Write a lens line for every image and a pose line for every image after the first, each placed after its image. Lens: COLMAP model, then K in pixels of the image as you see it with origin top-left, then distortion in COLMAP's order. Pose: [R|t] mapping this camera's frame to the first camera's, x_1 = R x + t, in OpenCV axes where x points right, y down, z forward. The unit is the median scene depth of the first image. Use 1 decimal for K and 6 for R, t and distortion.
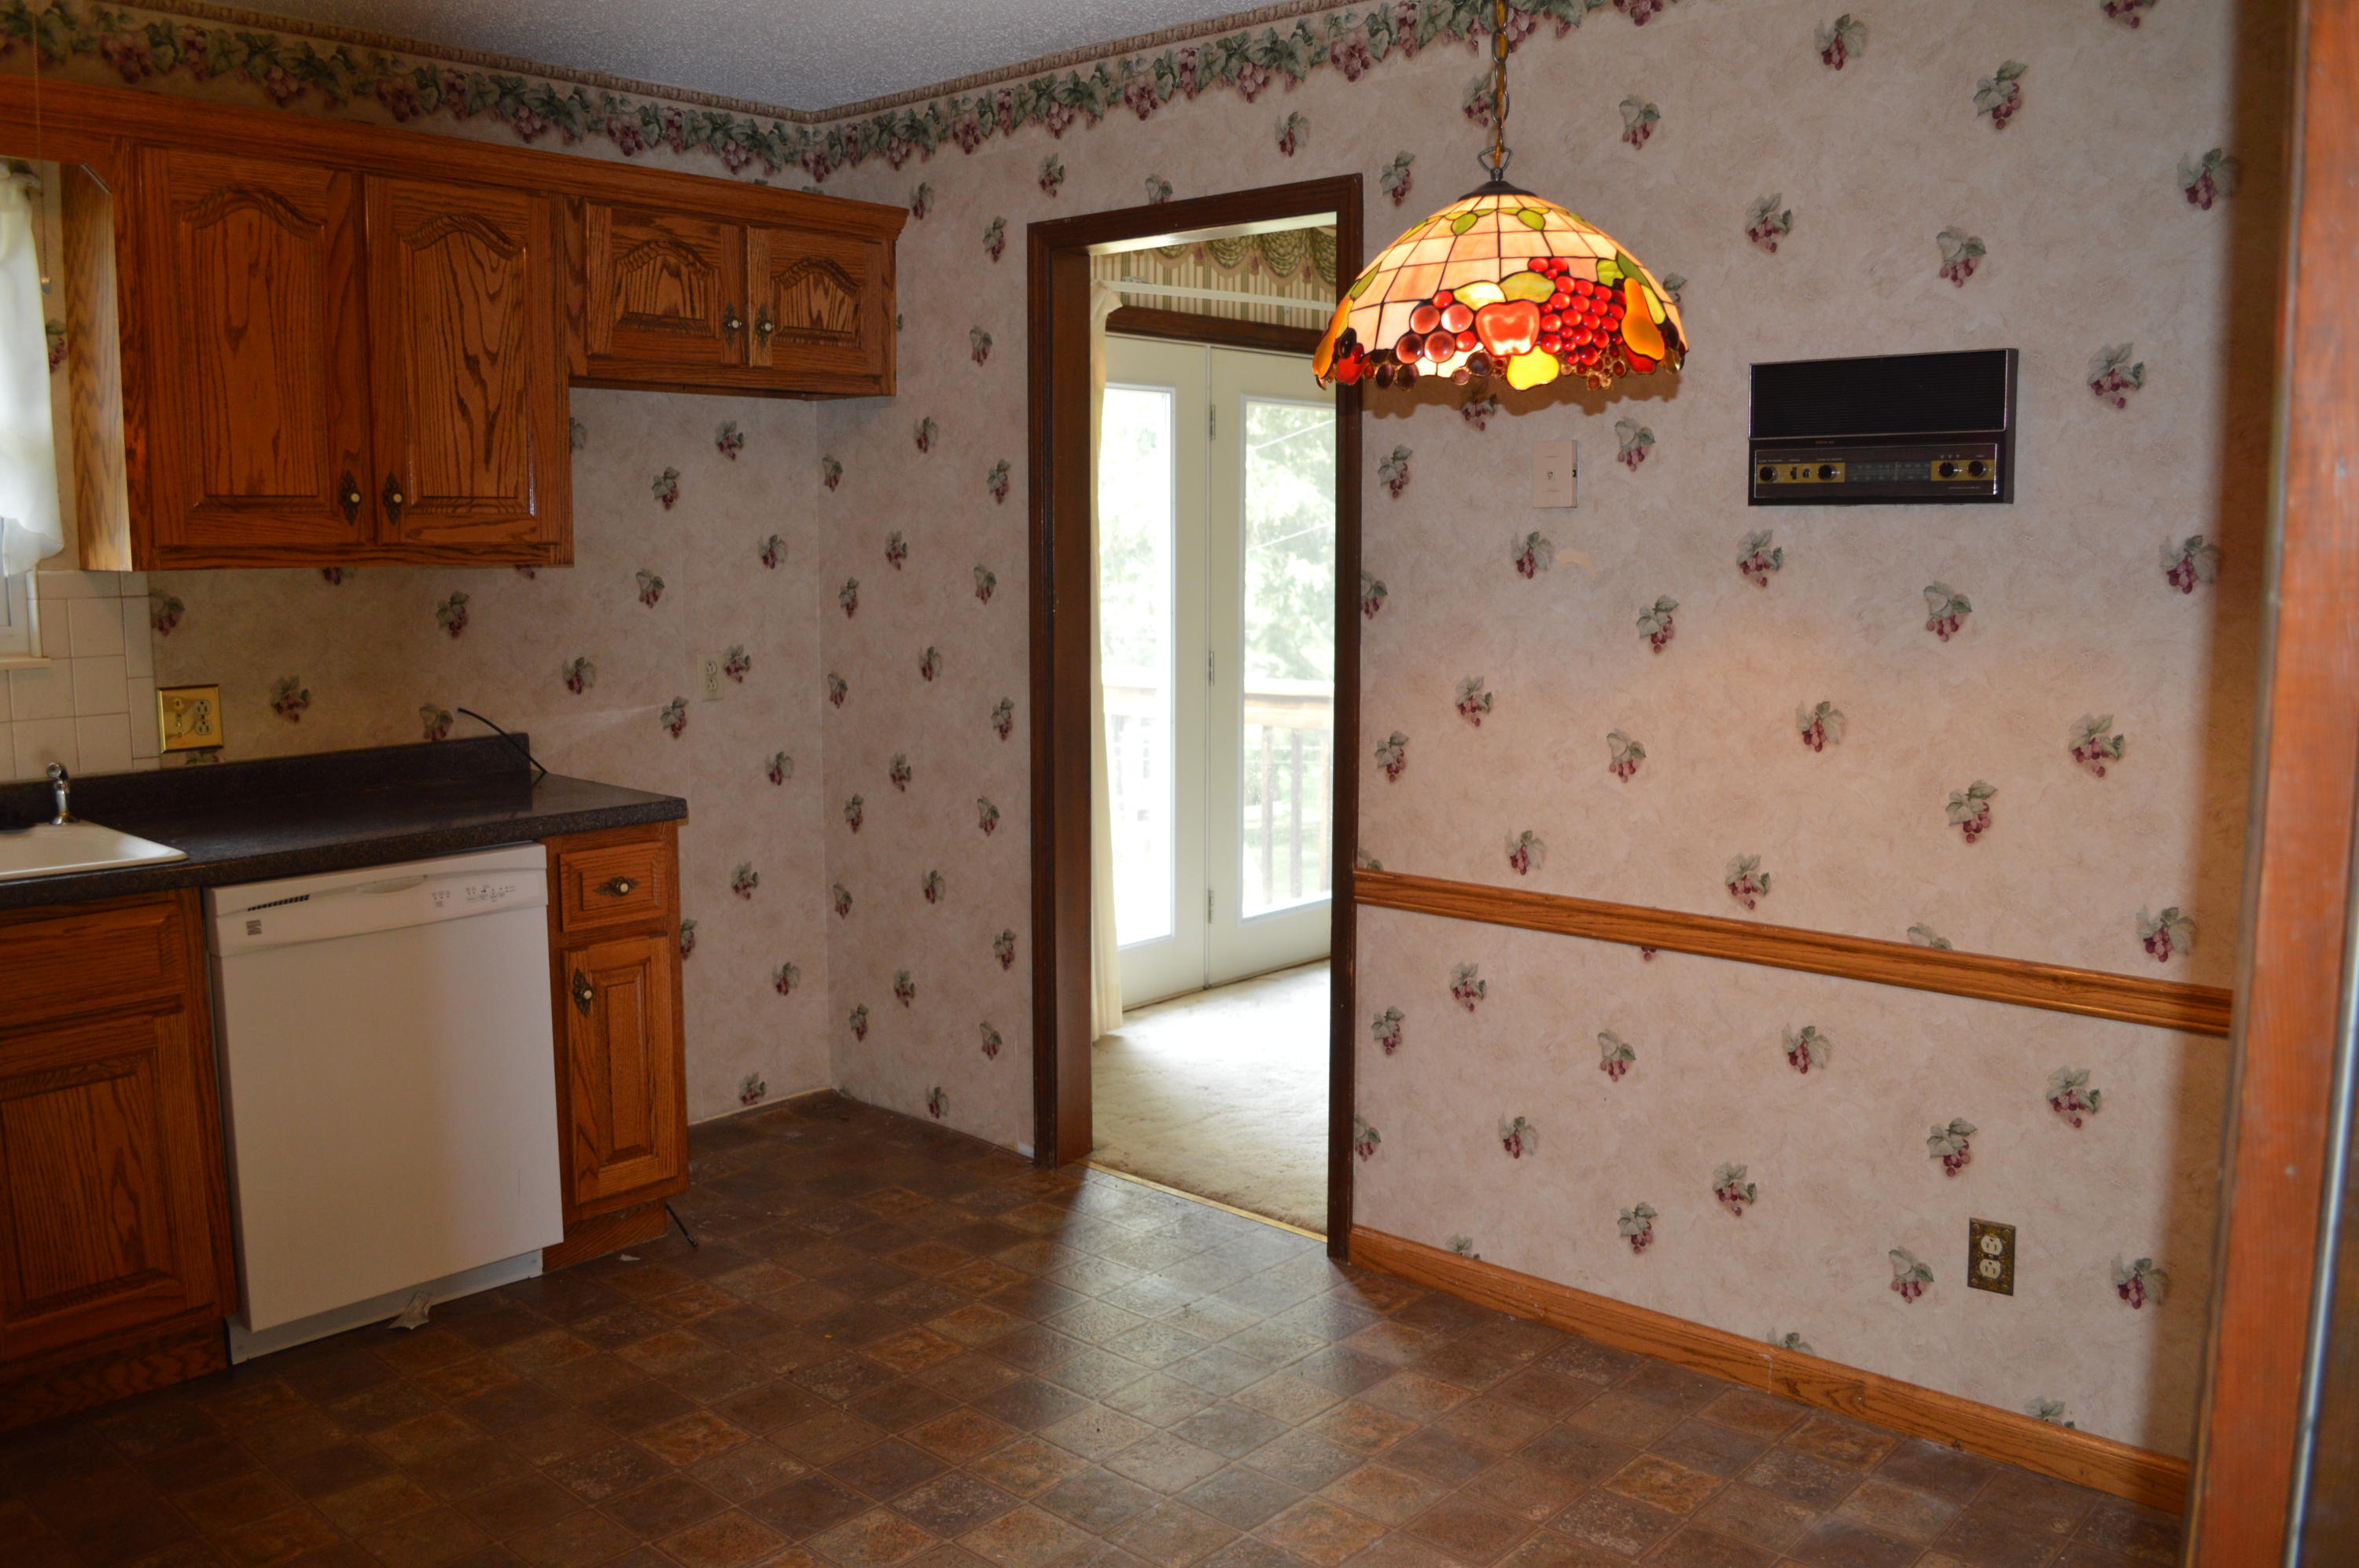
lens RADIAL K [[1946.6, 0, 1179.5], [0, 1946.6, 784.0], [0, 0, 1]] dist [-0.052519, -0.001396]
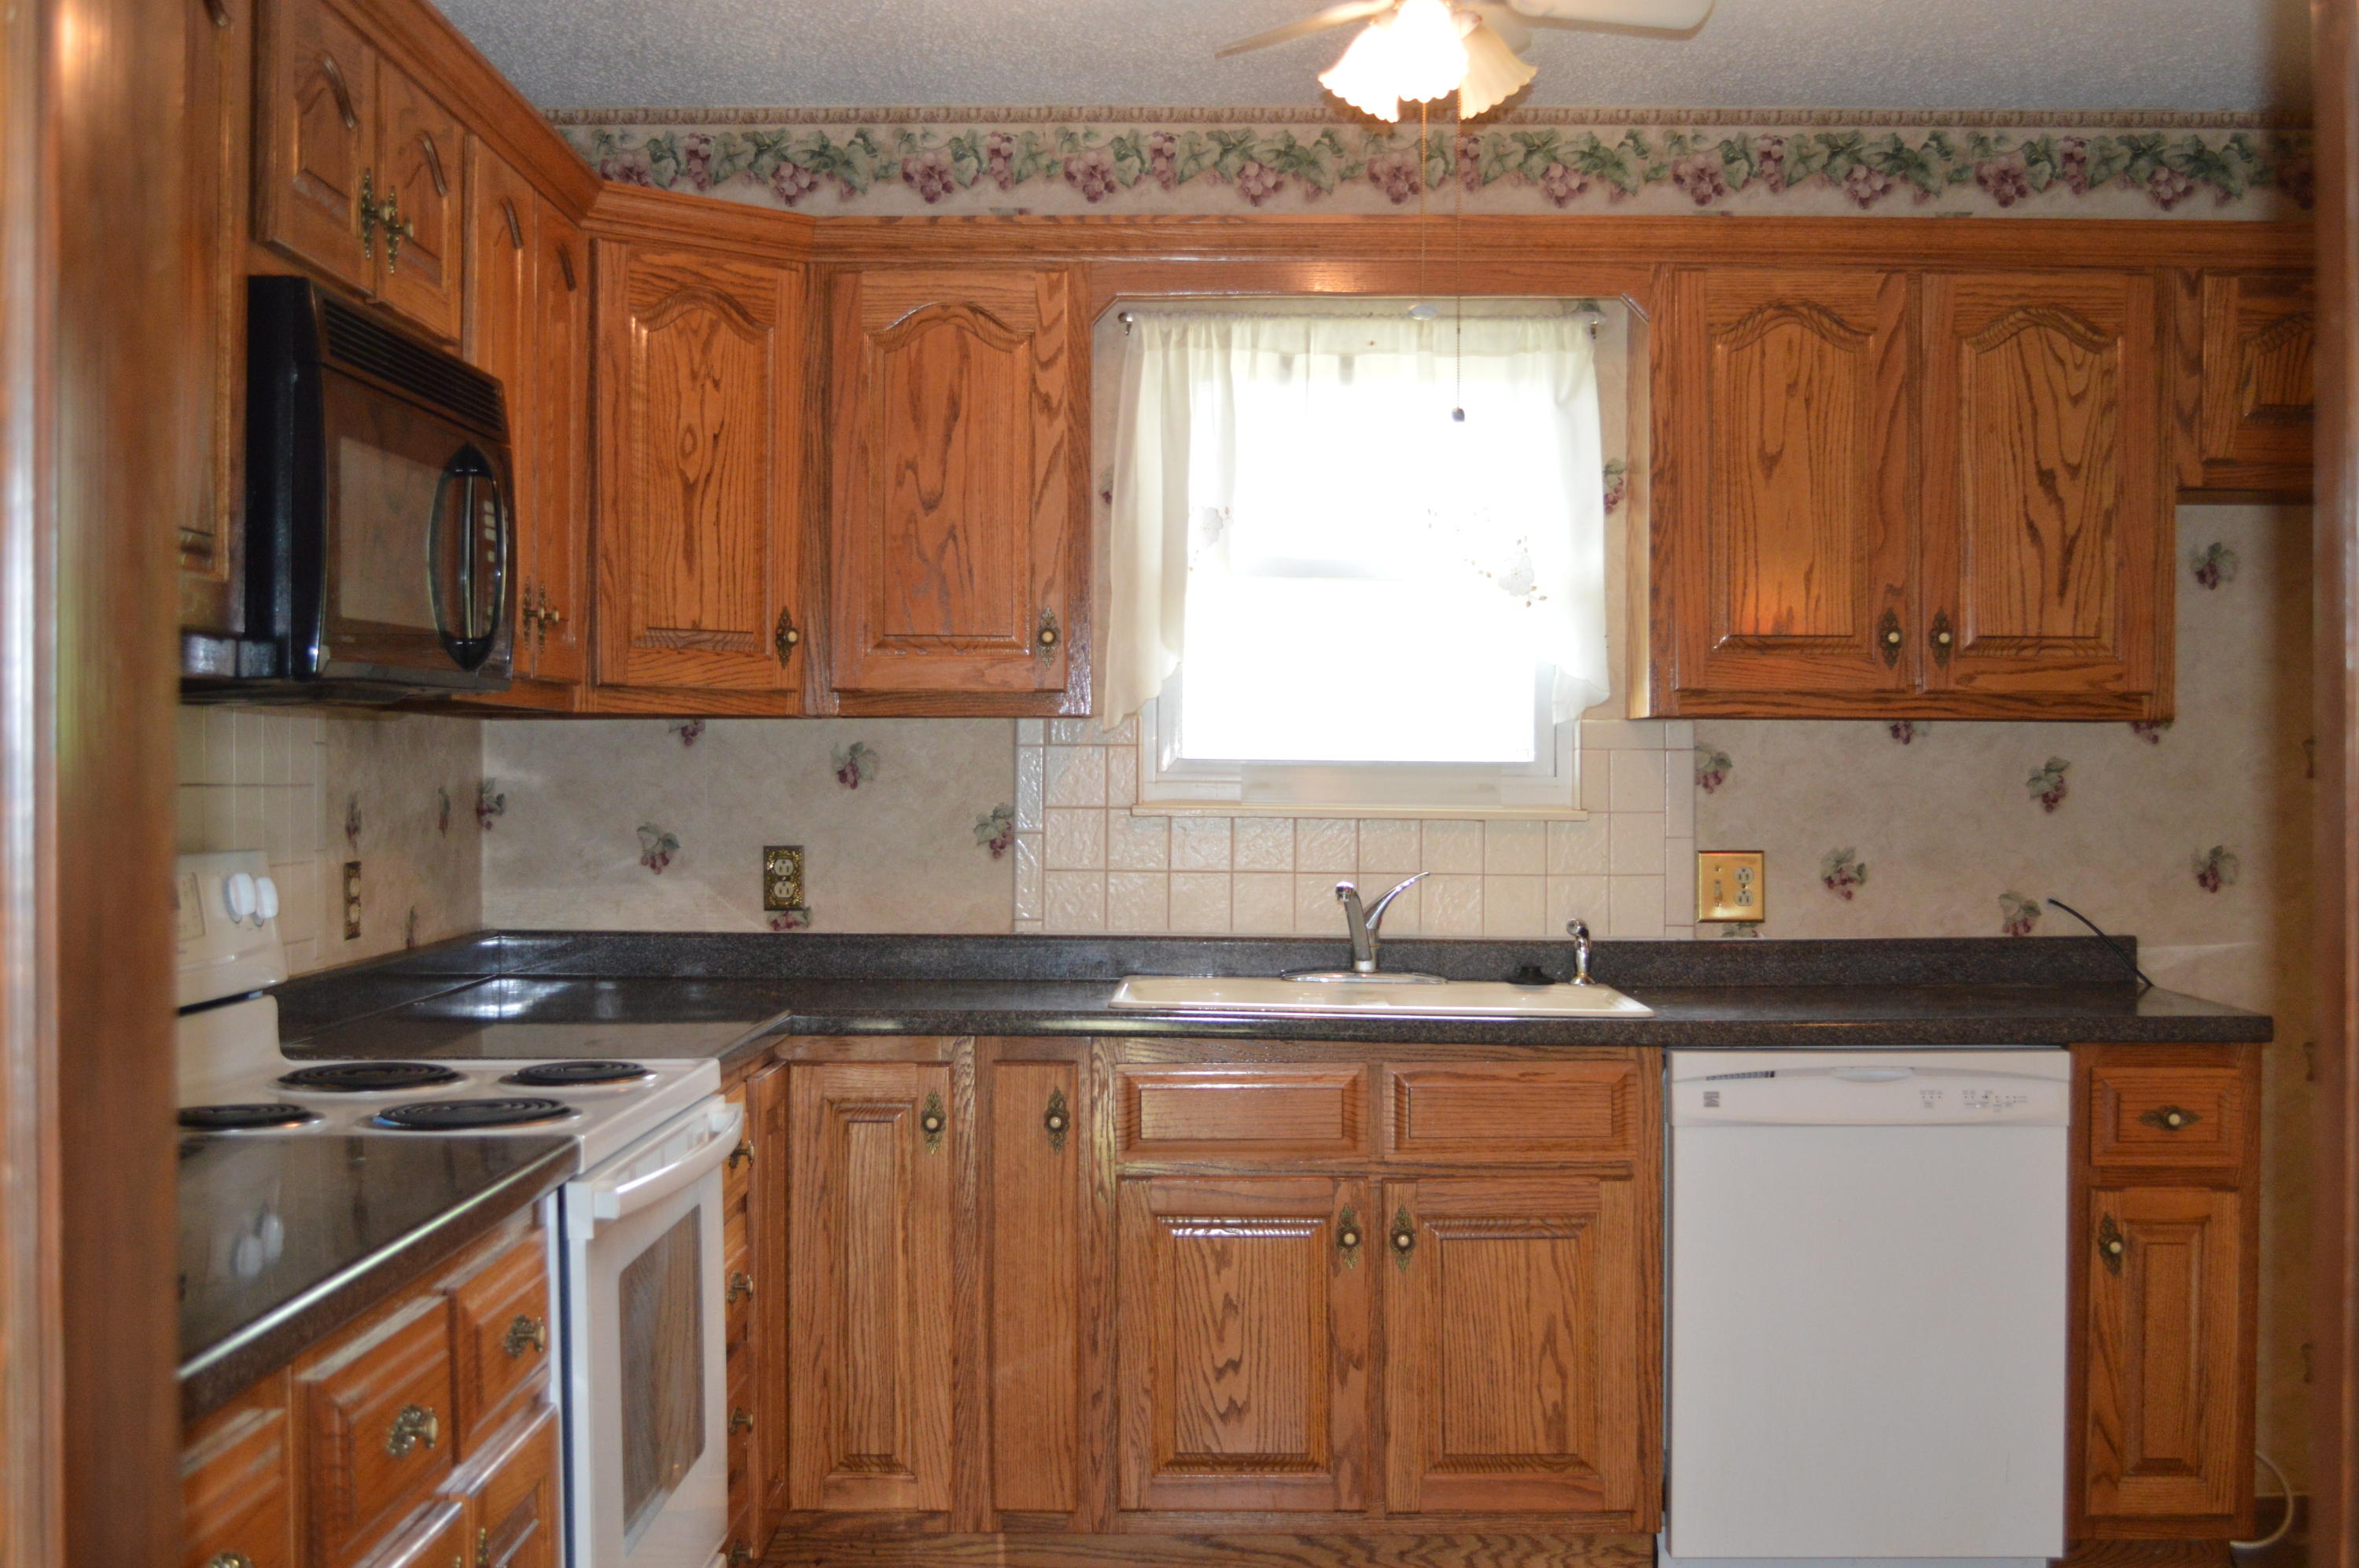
lens RADIAL K [[2625.5, 0, 1179.5], [0, 2625.5, 784.0], [0, 0, 1]] dist [0.005148, -0.014577]
pose [[0.678545, 0.007808, -0.734517, 0.225281], [-0.100940, 0.991449, -0.082708, 0.048268], [0.727590, 0.130264, 0.673531, -0.031634]]
